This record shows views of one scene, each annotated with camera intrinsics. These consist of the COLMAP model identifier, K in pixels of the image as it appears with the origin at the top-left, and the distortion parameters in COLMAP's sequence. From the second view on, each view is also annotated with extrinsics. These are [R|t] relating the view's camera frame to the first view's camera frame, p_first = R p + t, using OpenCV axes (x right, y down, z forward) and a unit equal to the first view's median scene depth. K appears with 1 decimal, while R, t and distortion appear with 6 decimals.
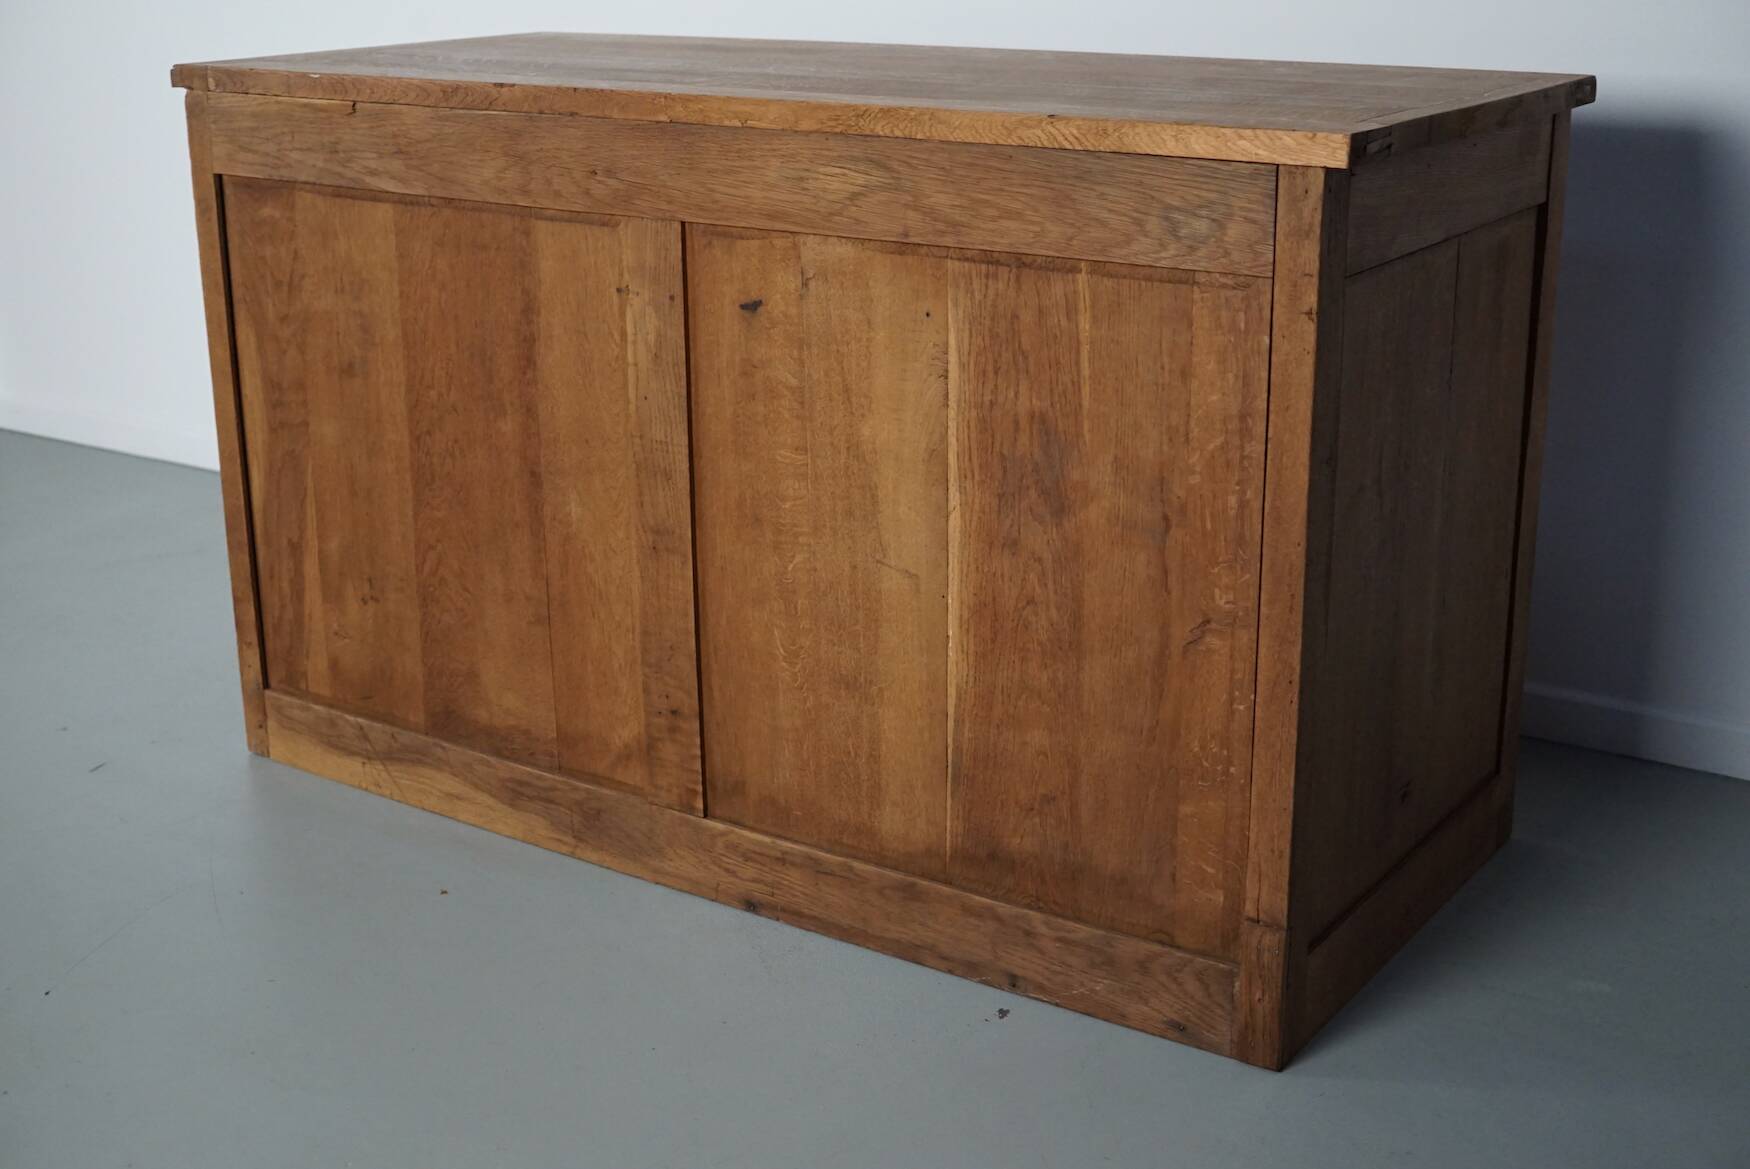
lens RADIAL K [[2257.5, 0, 875.0], [0, 2257.5, 584.5], [0, 0, 1]] dist [-0.161337, 0.396248]
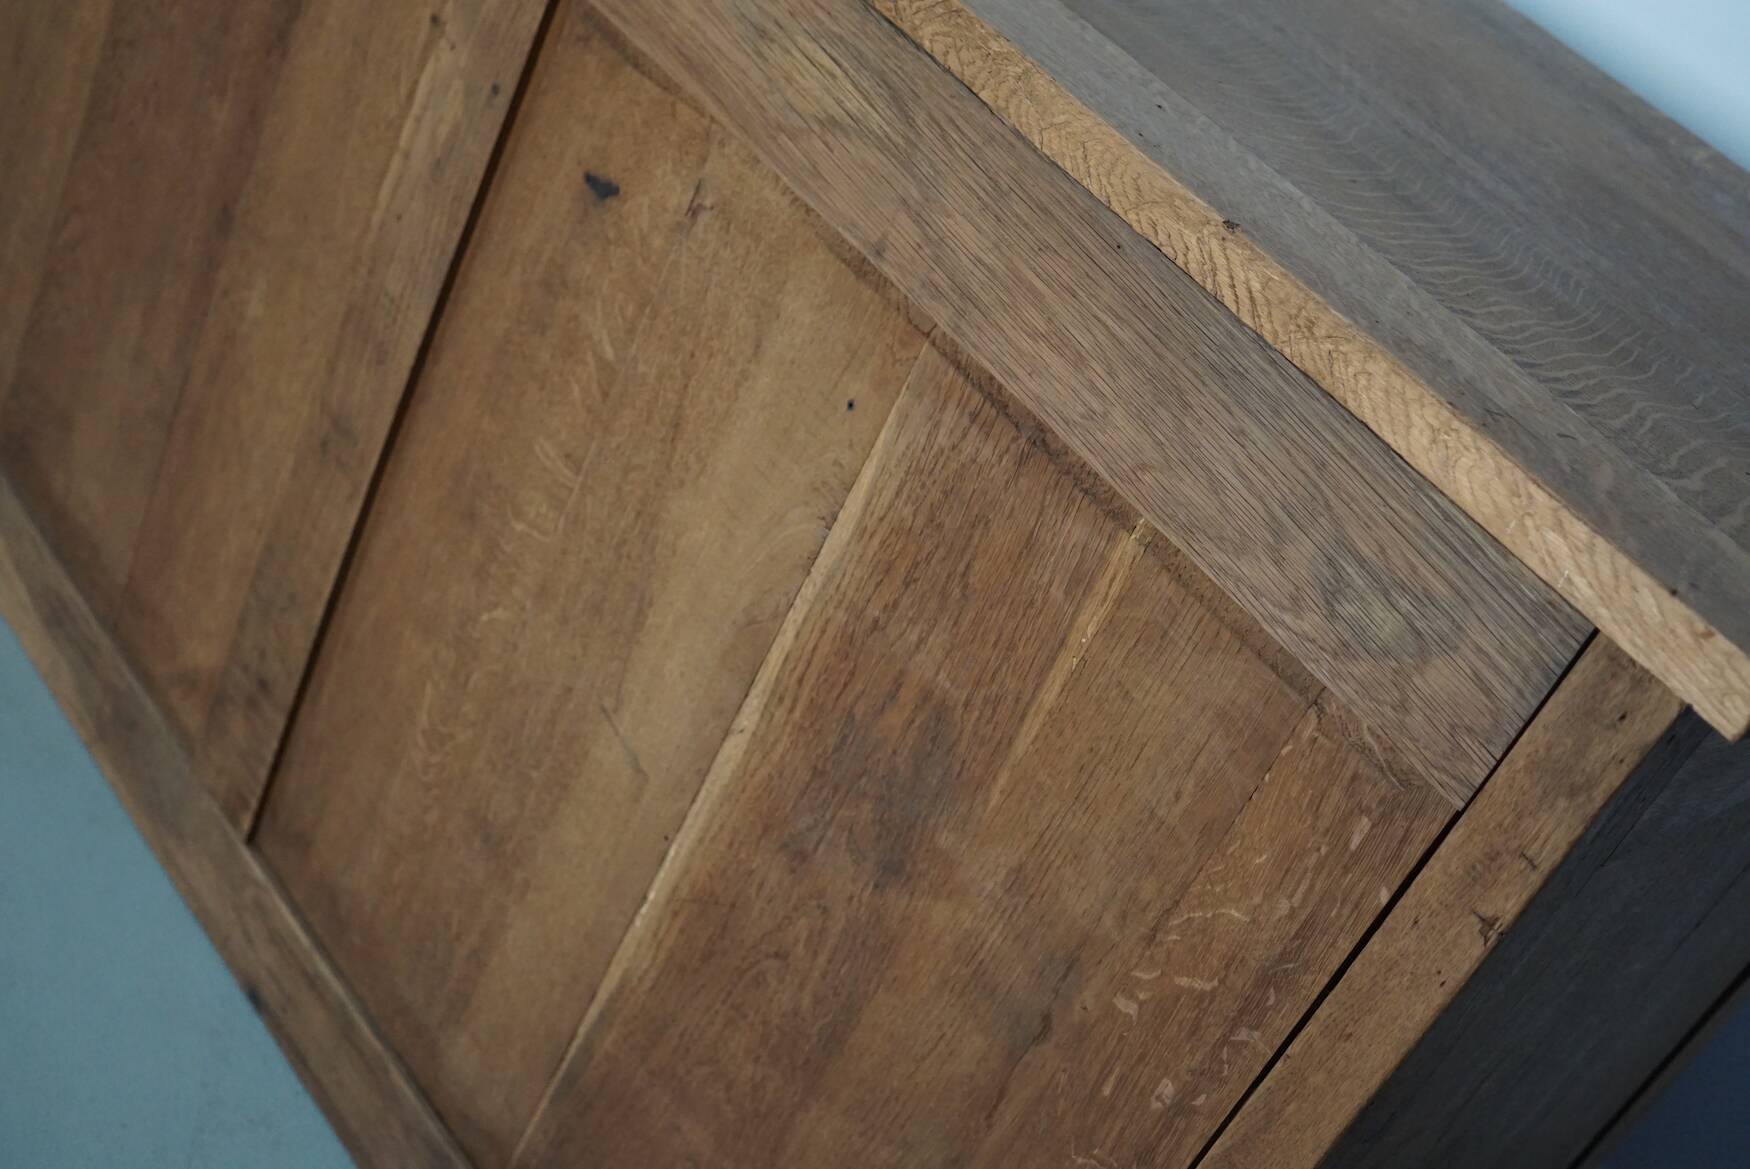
lens RADIAL K [[2278.7, 0, 875.0], [0, 2278.7, 584.5], [0, 0, 1]] dist [-0.164953, 0.371403]
pose [[0.884787, 0.465635, 0.018311, 0.038277], [-0.457653, 0.860877, 0.222363, -0.204539], [0.087777, -0.205124, 0.974792, 0.502624]]
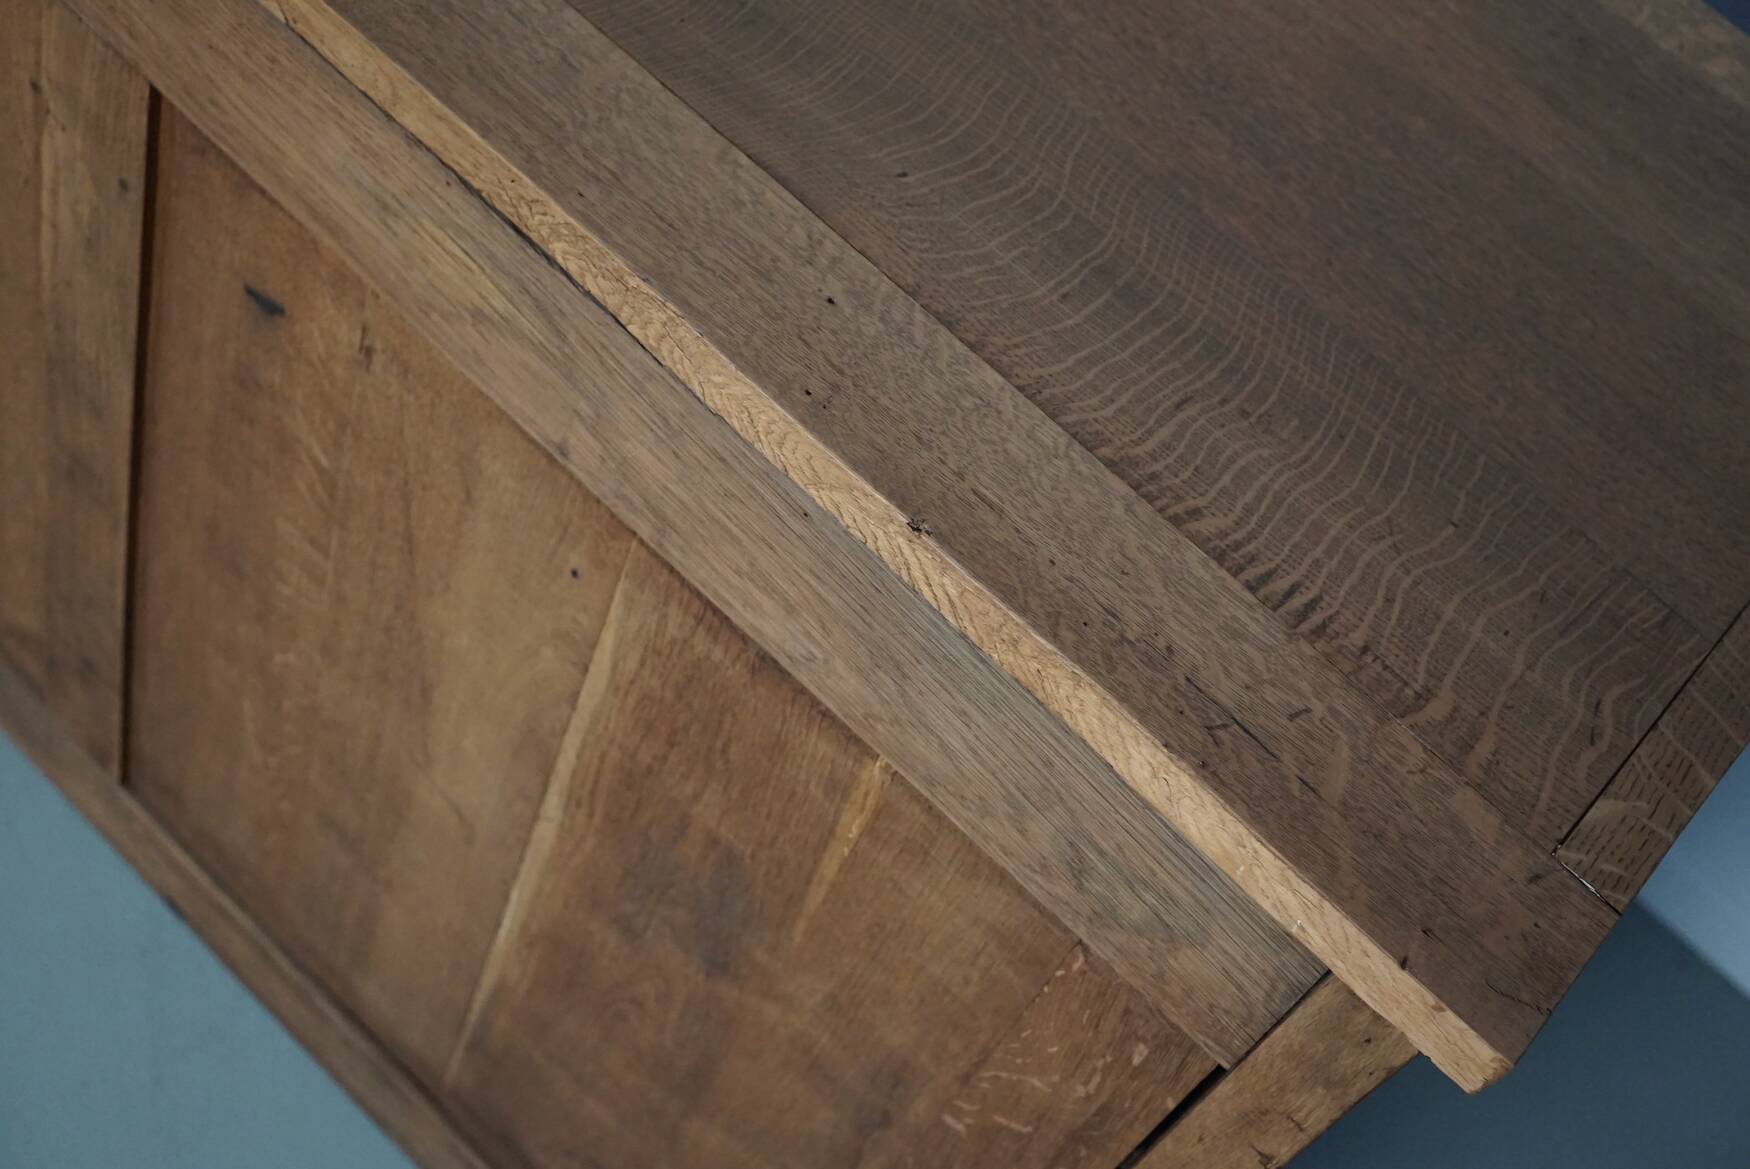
lens RADIAL K [[2278.7, 0, 875.0], [0, 2278.7, 584.5], [0, 0, 1]] dist [-0.164953, 0.371403]
pose [[0.950215, 0.260002, 0.171728, 0.001869], [-0.311447, 0.775487, 0.549200, -0.408414], [0.009620, -0.575343, 0.817856, 0.616110]]
